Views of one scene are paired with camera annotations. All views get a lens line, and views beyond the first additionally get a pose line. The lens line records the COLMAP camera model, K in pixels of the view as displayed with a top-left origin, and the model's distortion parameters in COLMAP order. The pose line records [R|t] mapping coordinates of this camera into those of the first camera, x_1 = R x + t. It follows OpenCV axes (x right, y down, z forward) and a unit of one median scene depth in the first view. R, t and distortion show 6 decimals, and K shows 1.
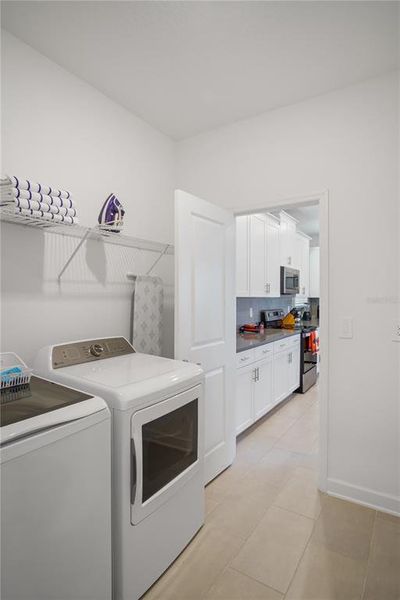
lens RADIAL K [[326.3, 0, 200.0], [0, 326.3, 300.0], [0, 0, 1]] dist [-0.023110, 0.002446]
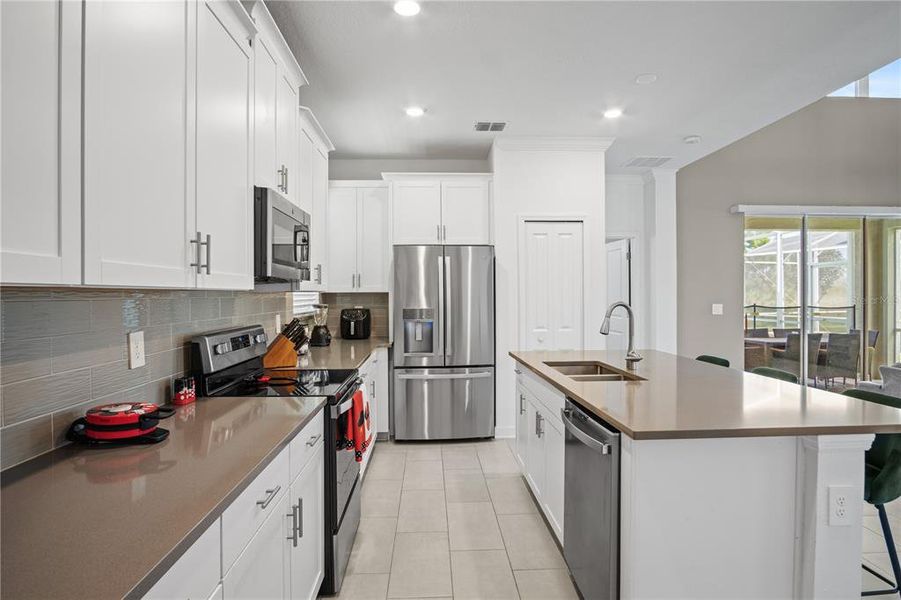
lens RADIAL K [[484.7, 0, 450.5], [0, 484.7, 300.0], [0, 0, 1]] dist [-0.023551, 0.000426]
pose [[0.811386, -0.011910, 0.584390, 0.129159], [0.008813, 0.999928, 0.008143, -0.001433], [-0.584445, -0.001457, 0.811432, 0.518311]]
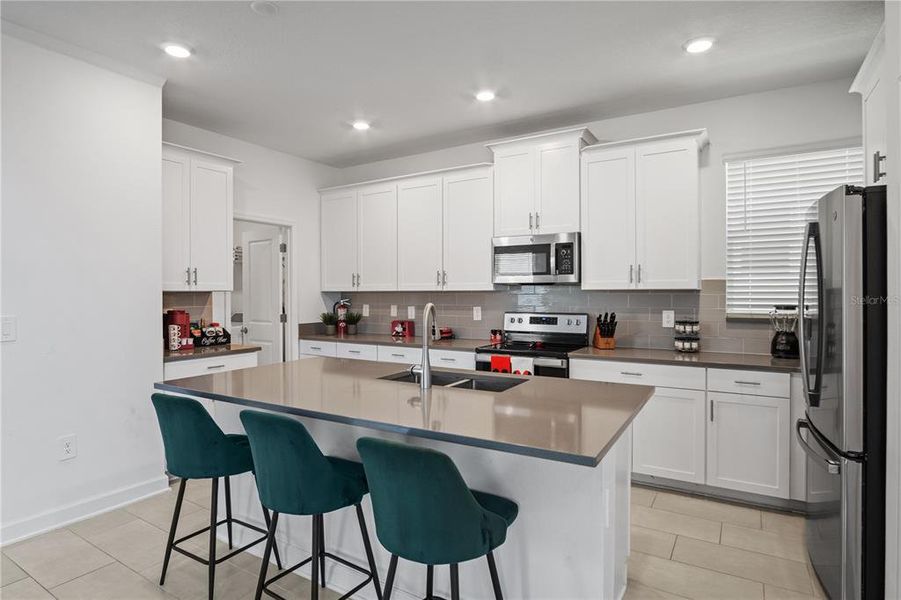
lens RADIAL K [[484.7, 0, 450.5], [0, 484.7, 300.0], [0, 0, 1]] dist [-0.023551, 0.000426]
pose [[0.027918, 0.021665, -0.999375, 1.097137], [0.001924, 0.999762, 0.021727, -0.010479], [0.999608, -0.002529, 0.027869, 0.871855]]
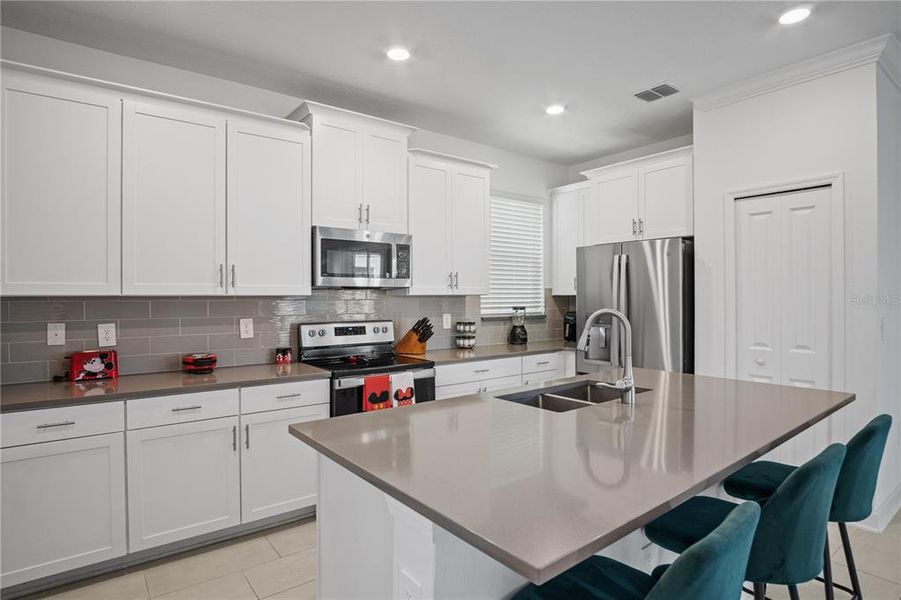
lens RADIAL K [[484.7, 0, 450.5], [0, 484.7, 300.0], [0, 0, 1]] dist [-0.023551, 0.000426]
pose [[0.945841, -0.002693, -0.324619, 0.627460], [0.002748, 0.999996, -0.000289, -0.001093], [0.324619, -0.000619, 0.945845, 0.415672]]
